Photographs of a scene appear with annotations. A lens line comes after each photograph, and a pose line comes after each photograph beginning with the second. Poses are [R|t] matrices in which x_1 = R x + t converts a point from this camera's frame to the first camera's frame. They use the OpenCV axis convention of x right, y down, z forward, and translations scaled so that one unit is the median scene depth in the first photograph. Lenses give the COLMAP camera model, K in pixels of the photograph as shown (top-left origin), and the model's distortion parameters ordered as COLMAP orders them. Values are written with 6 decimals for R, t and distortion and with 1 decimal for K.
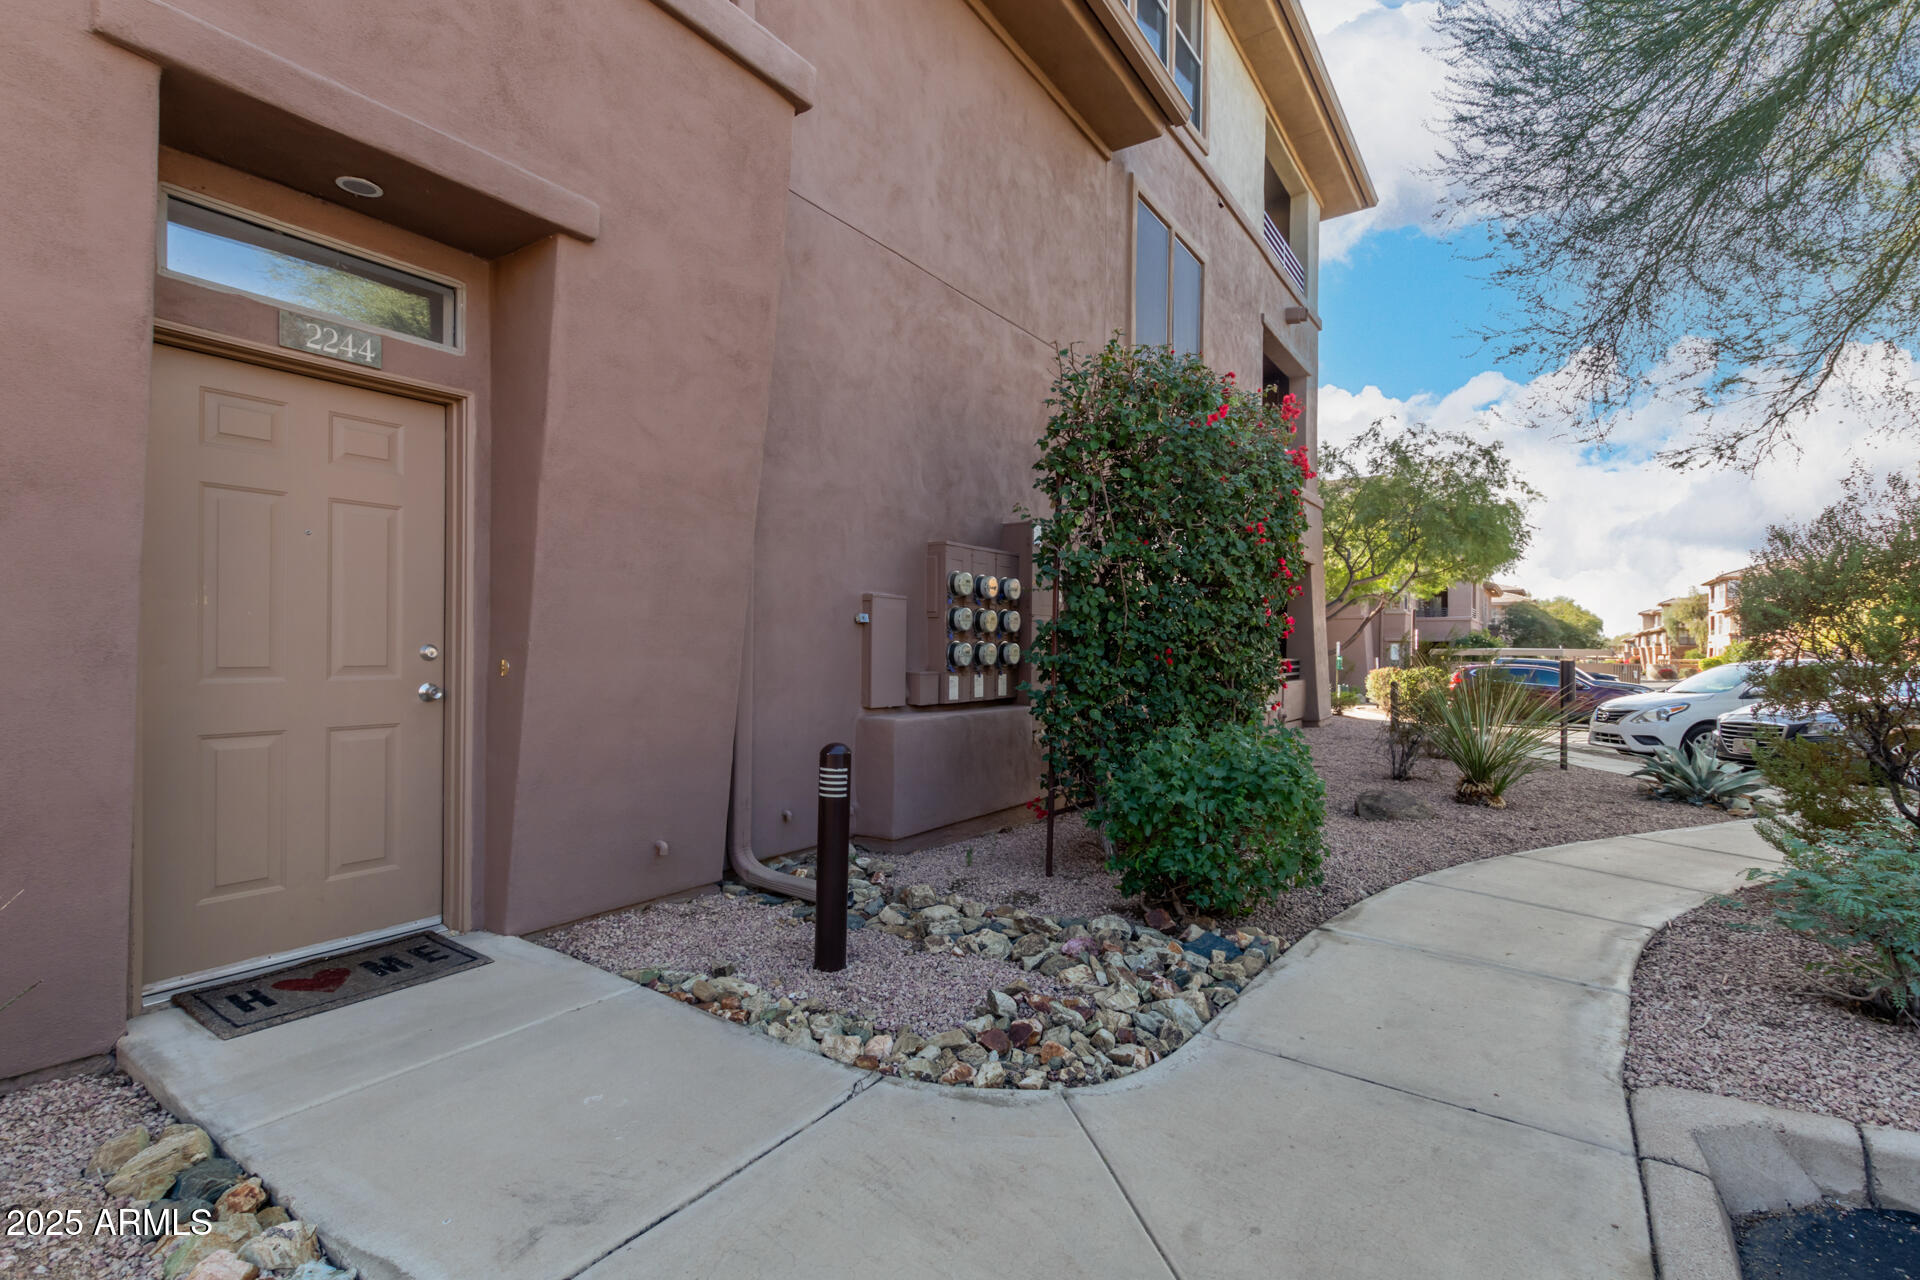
lens RADIAL K [[857.0, 0, 960.0], [0, 857.0, 640.0], [0, 0, 1]] dist [0.002553, 0.000092]
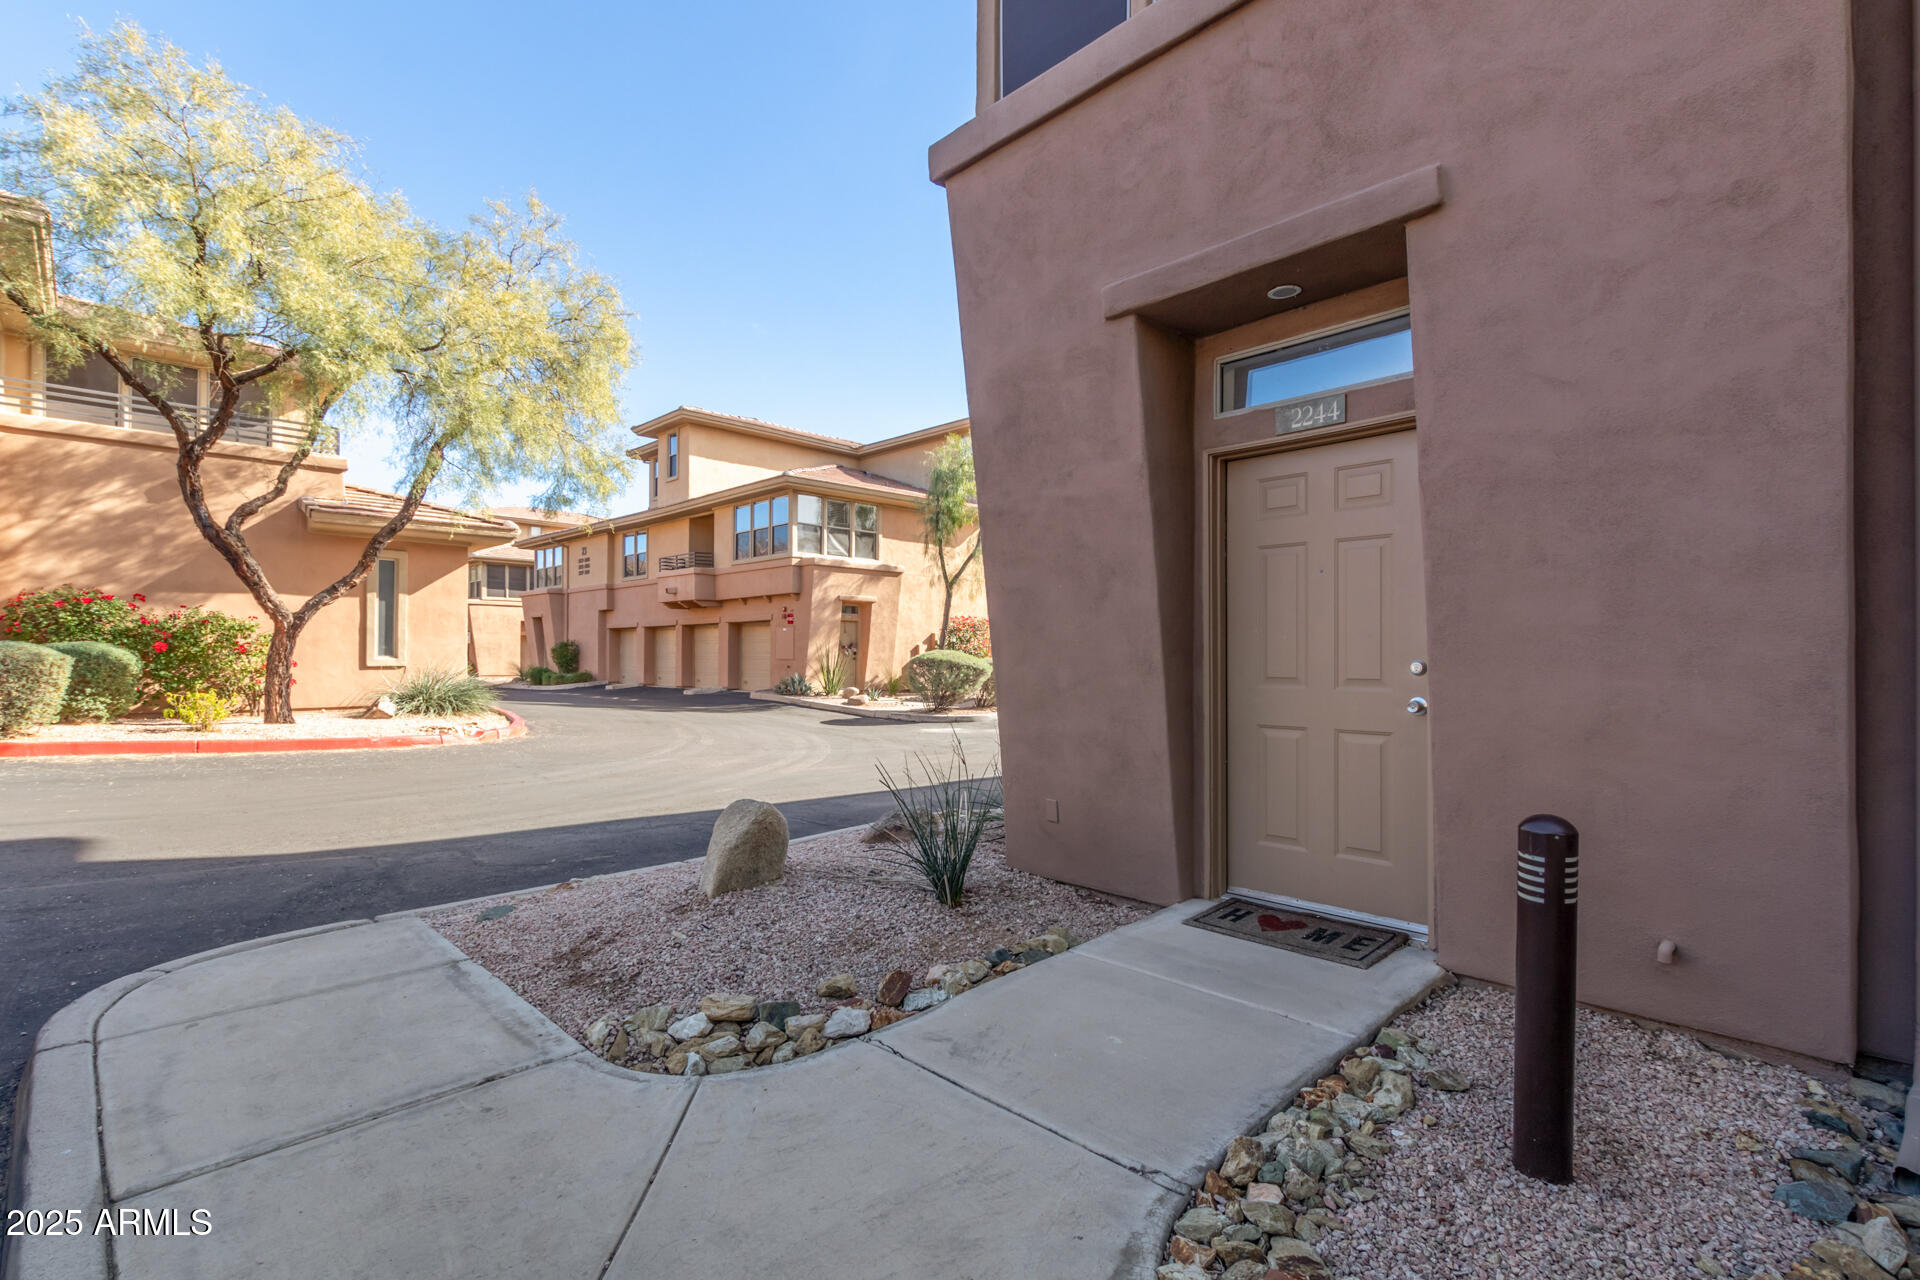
lens RADIAL K [[867.9, 0, 959.2], [0, 867.9, 645.3], [0, 0, 1]] dist [0.001539, 0.000026]
pose [[-0.181619, -0.021436, -0.983135, 0.591074], [0.005822, 0.999721, -0.022873, 0.009256], [0.983352, -0.009878, -0.181444, 0.736427]]
